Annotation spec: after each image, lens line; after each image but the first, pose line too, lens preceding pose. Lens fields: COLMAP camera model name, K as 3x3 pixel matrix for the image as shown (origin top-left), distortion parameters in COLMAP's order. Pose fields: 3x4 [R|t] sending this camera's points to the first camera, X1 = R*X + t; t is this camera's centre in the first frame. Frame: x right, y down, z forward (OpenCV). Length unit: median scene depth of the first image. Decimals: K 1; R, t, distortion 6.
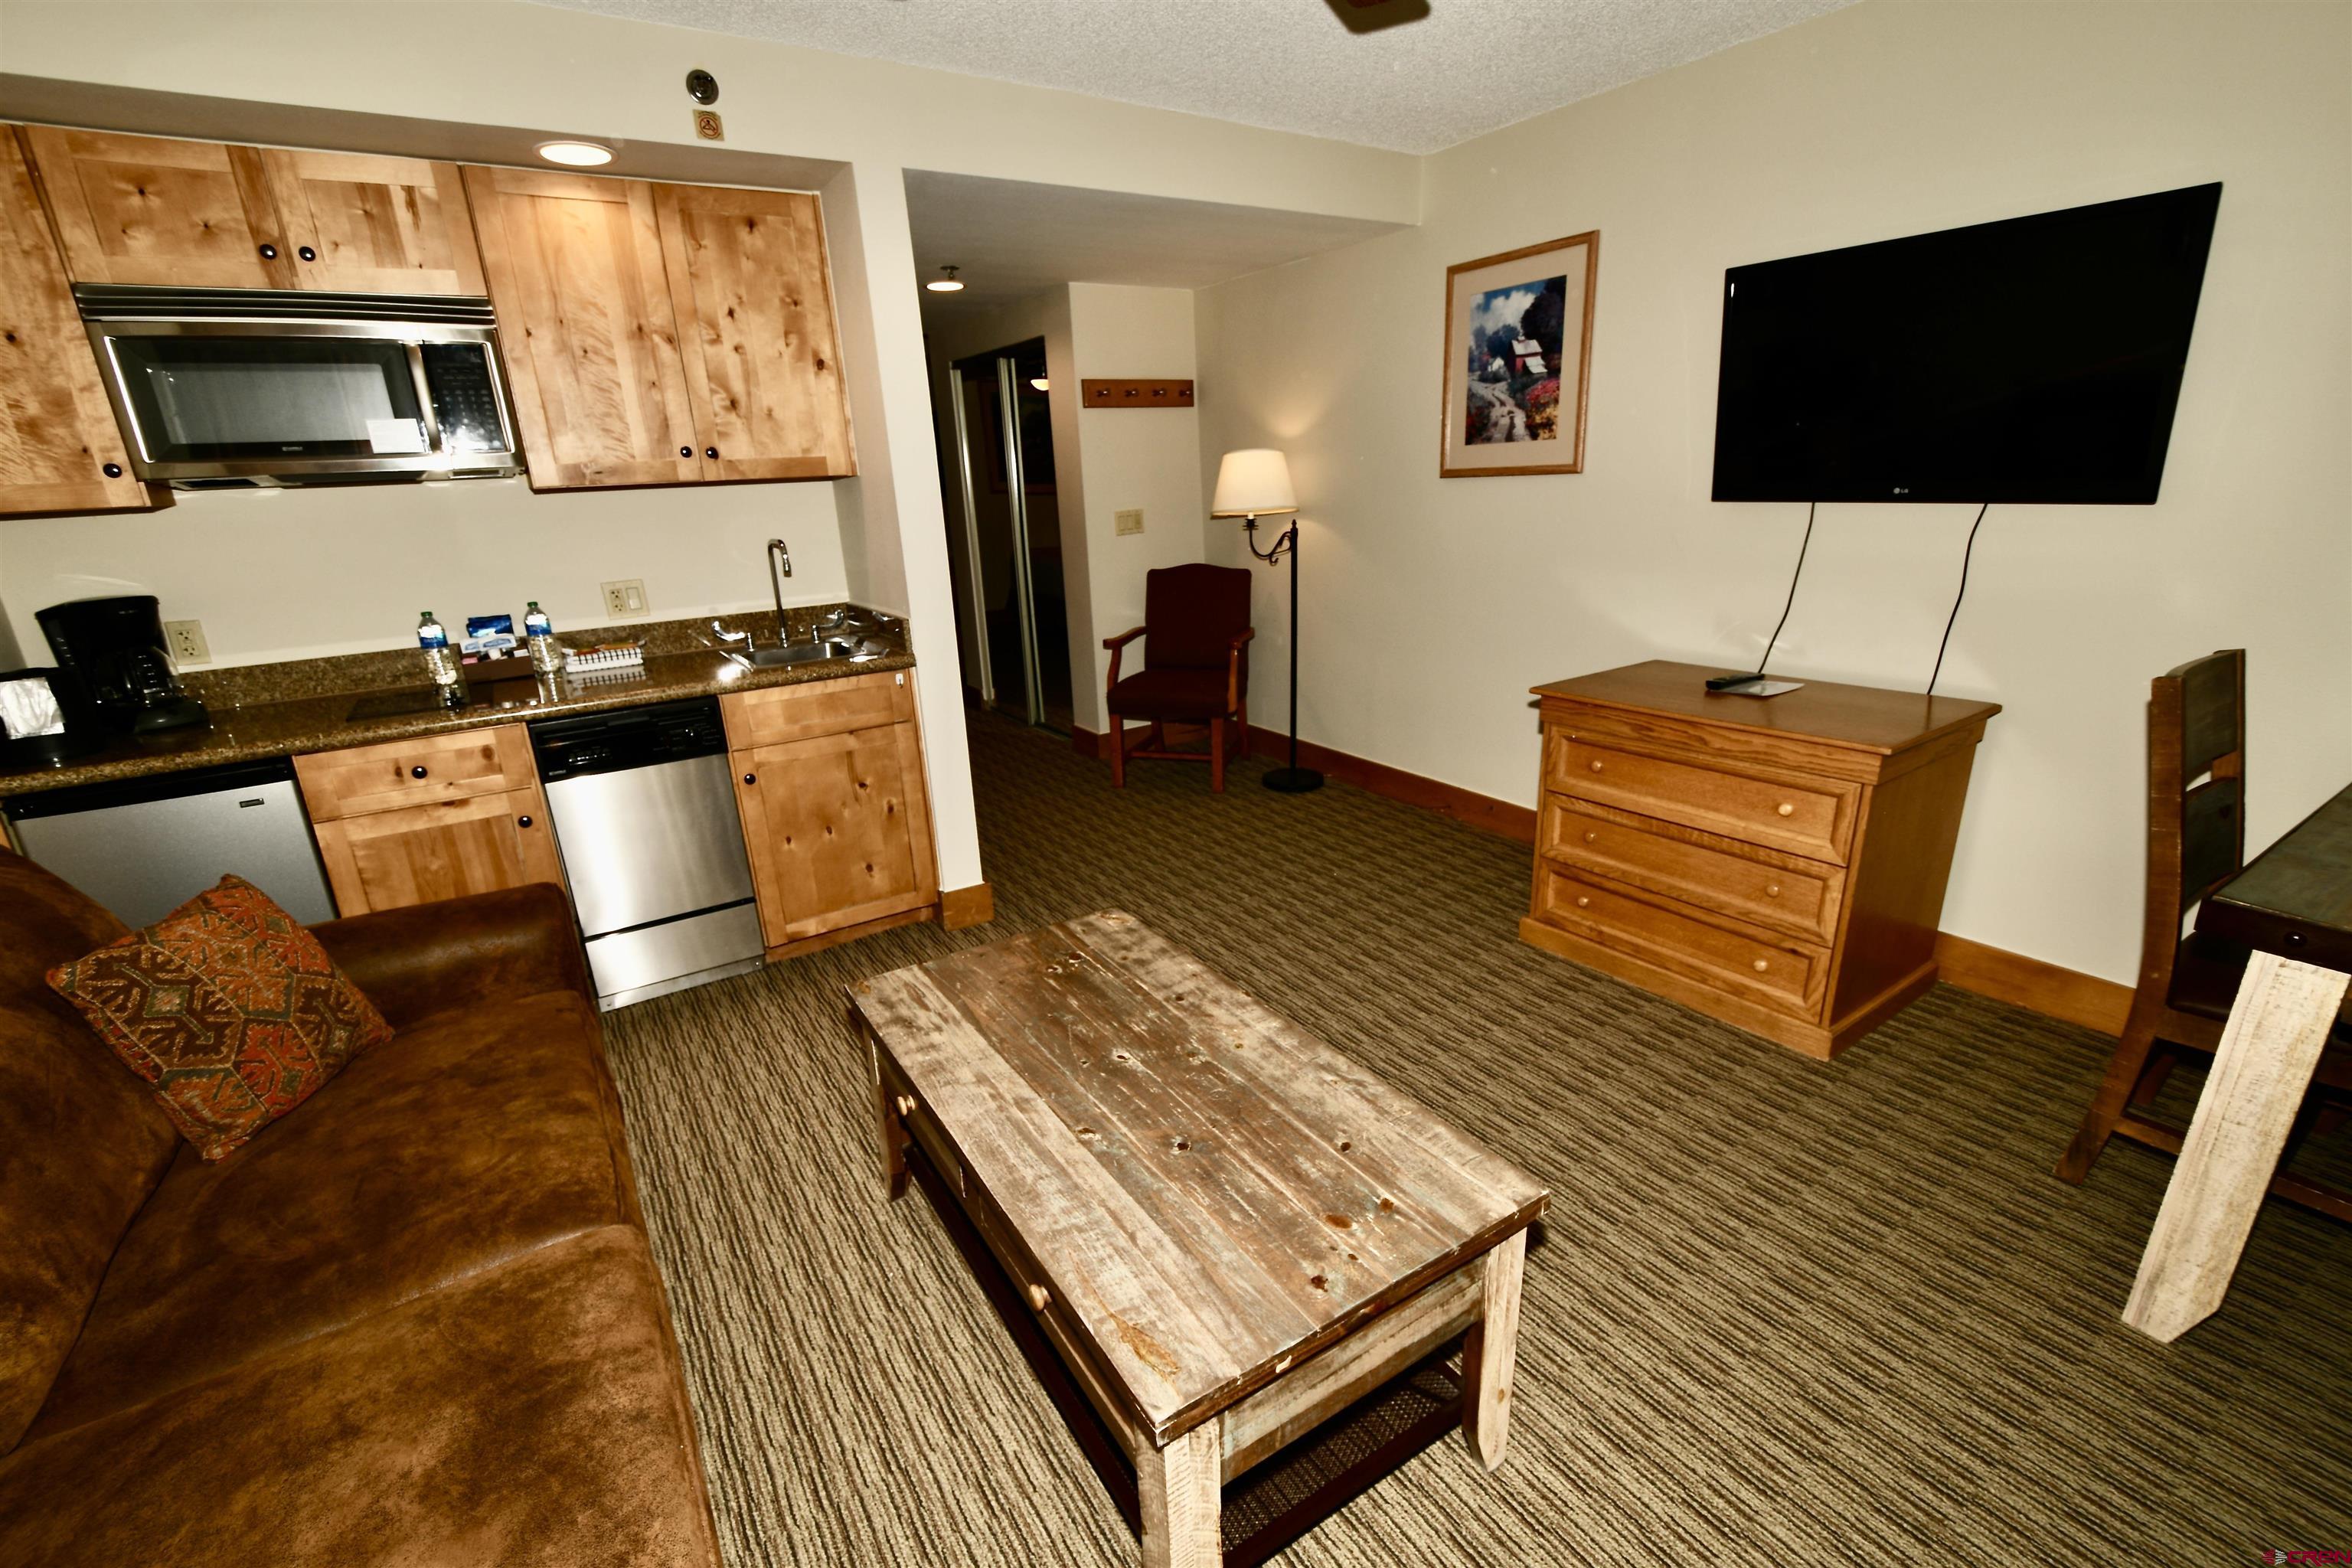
lens RADIAL K [[1026.5, 0, 1184.1], [0, 1026.5, 803.1], [0, 0, 1]] dist [-0.000235, -0.003432]
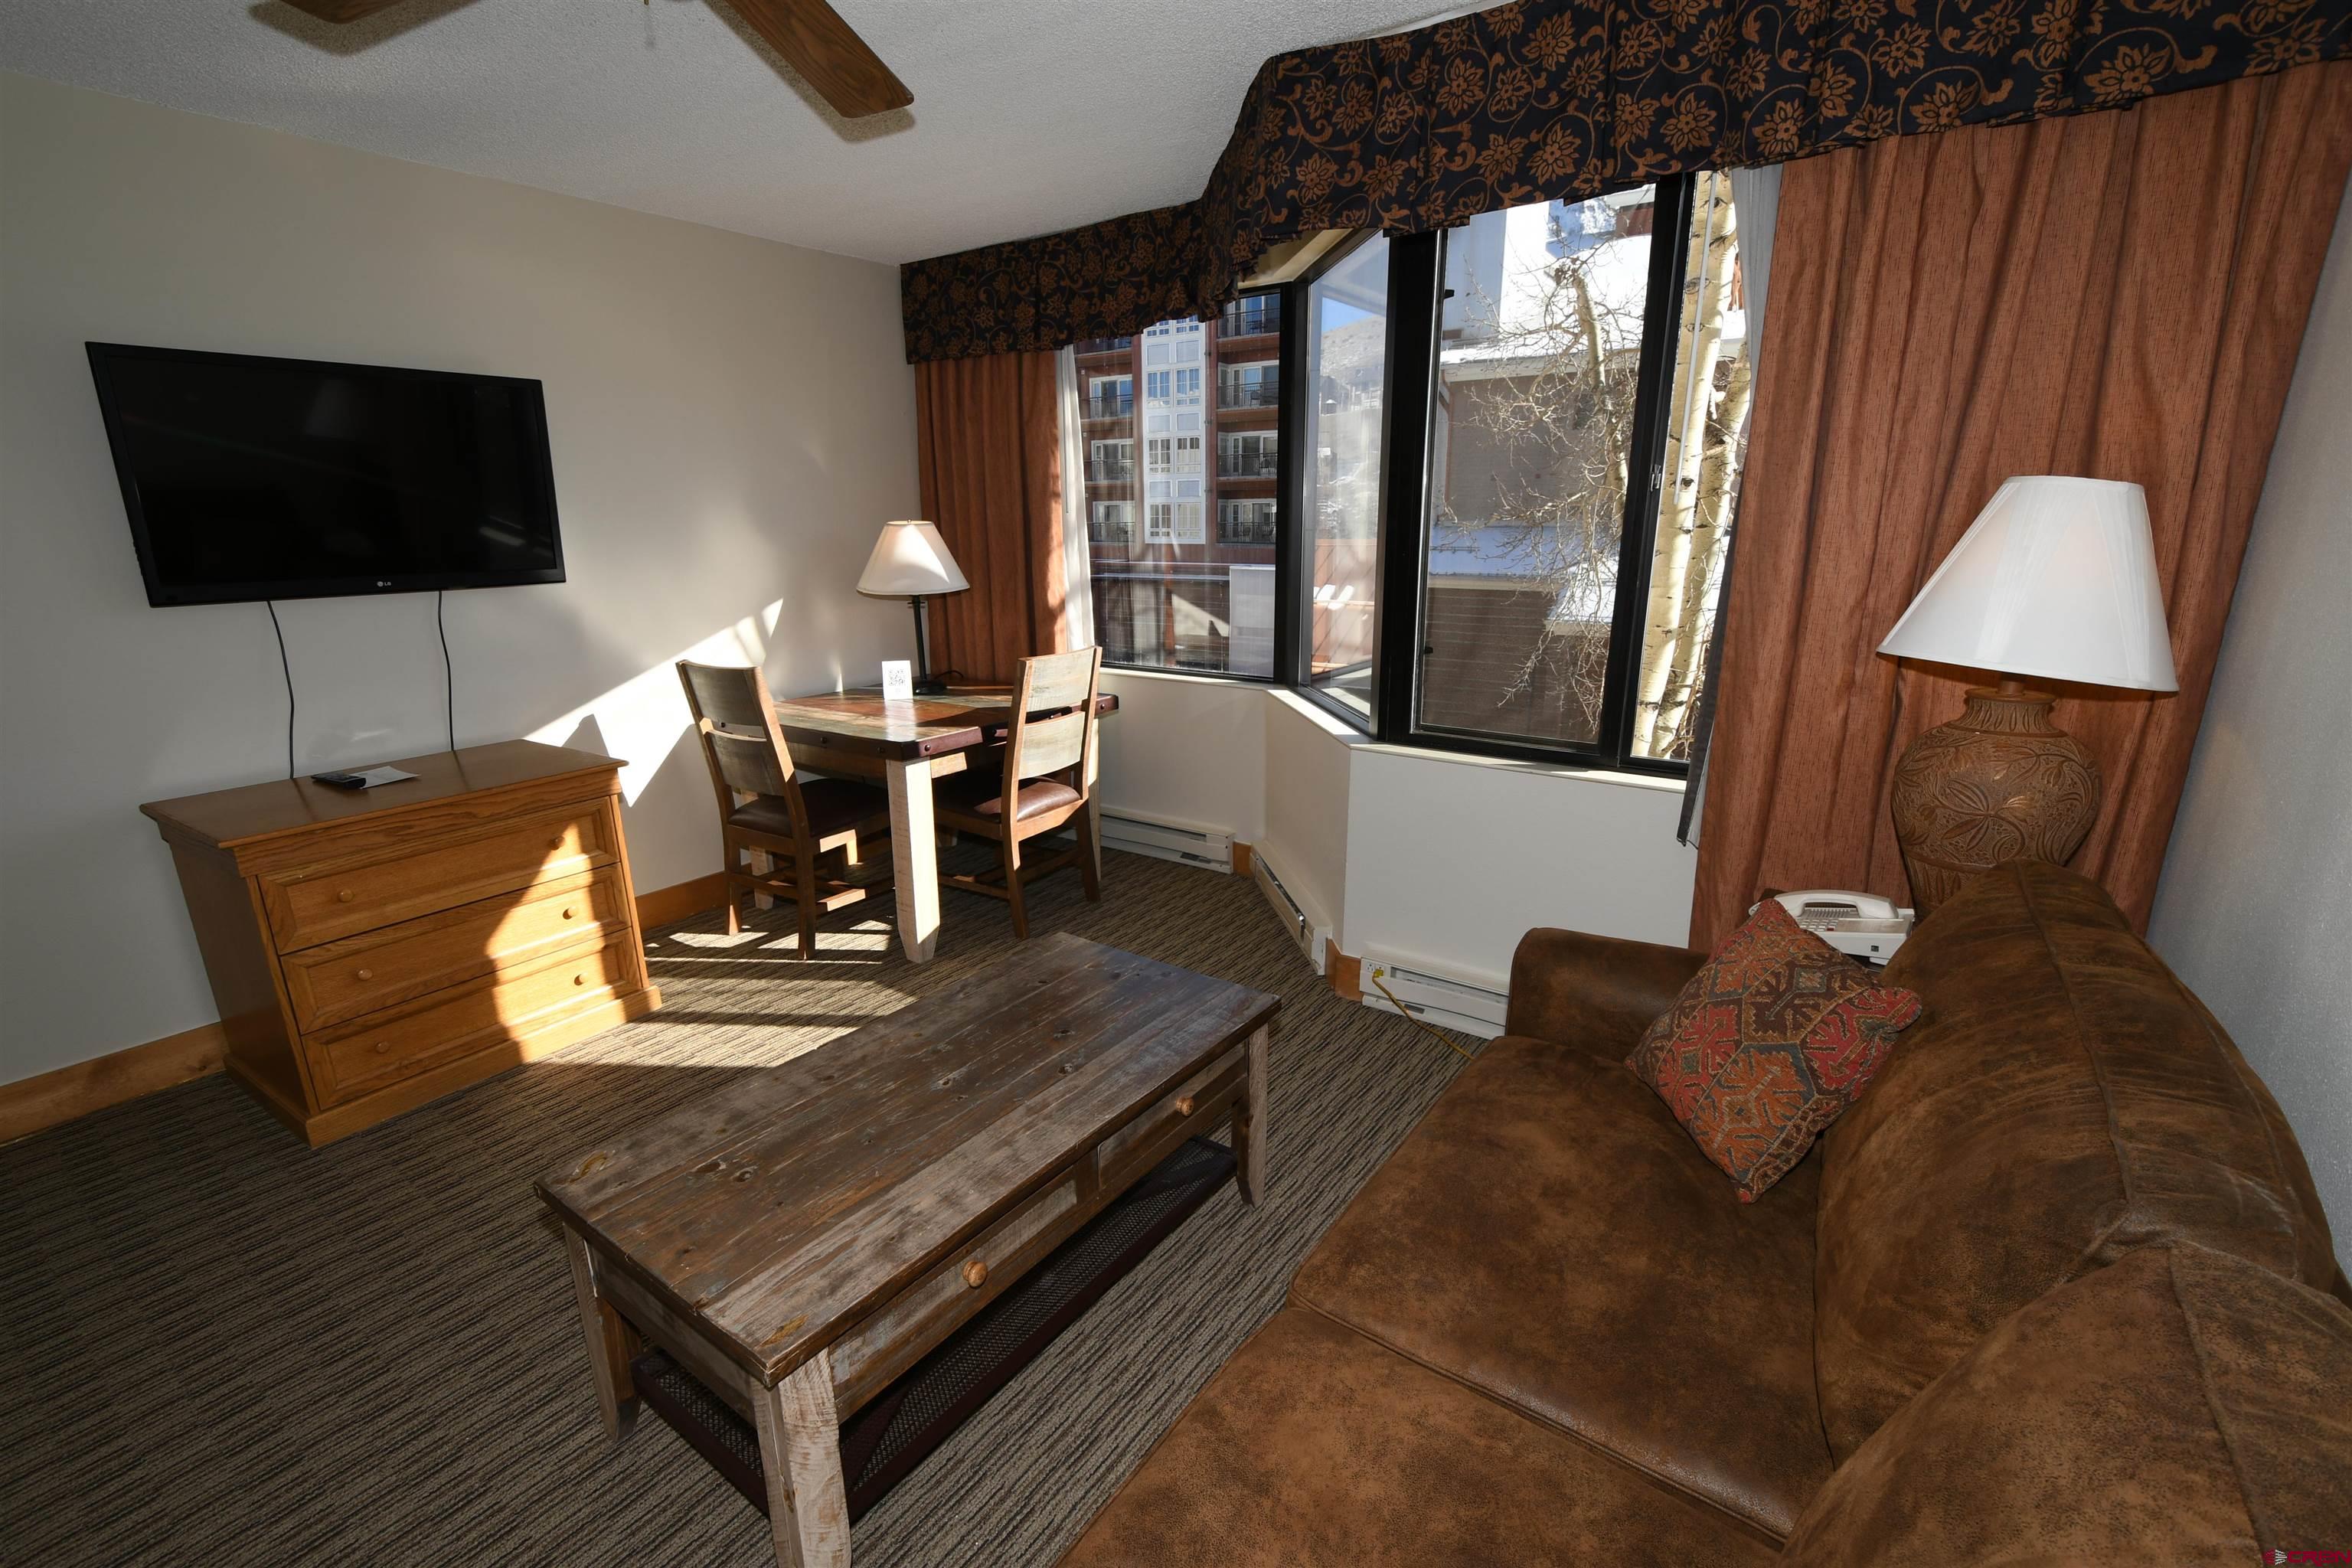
lens RADIAL K [[1026.5, 0, 1174.2], [0, 1026.5, 812.2], [0, 0, 1]] dist [-0.000235, -0.003432]
pose [[-0.358999, -0.212102, 0.908918, -0.653679], [0.313438, 0.889883, 0.331459, -0.172925], [-0.879134, 0.403883, -0.252986, 0.592299]]
